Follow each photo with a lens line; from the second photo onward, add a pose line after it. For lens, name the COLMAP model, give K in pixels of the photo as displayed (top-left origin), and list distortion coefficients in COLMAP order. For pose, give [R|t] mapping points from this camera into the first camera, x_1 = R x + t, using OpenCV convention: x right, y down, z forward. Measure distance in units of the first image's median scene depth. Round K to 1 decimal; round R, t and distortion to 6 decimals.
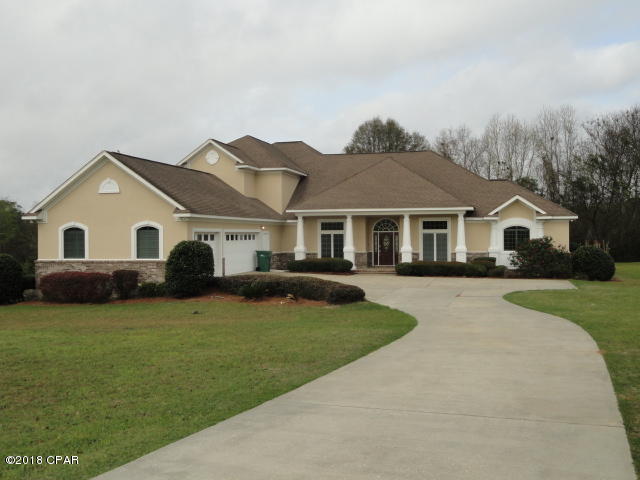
lens RADIAL K [[608.6, 0, 320.0], [0, 608.6, 240.0], [0, 0, 1]] dist [0.122313, 0.000280]
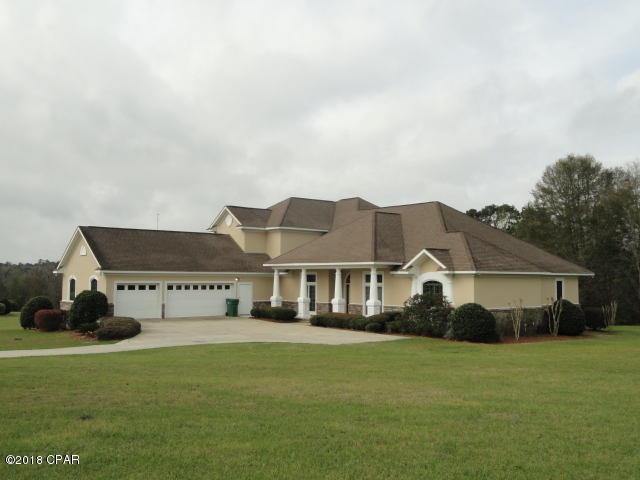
lens RADIAL K [[608.6, 0, 320.0], [0, 608.6, 240.0], [0, 0, 1]] dist [0.122313, 0.000280]
pose [[0.795370, -0.029533, -0.605404, 0.753800], [-0.018083, 0.997212, -0.072403, -0.013794], [0.605854, 0.068535, 0.792618, 0.150533]]
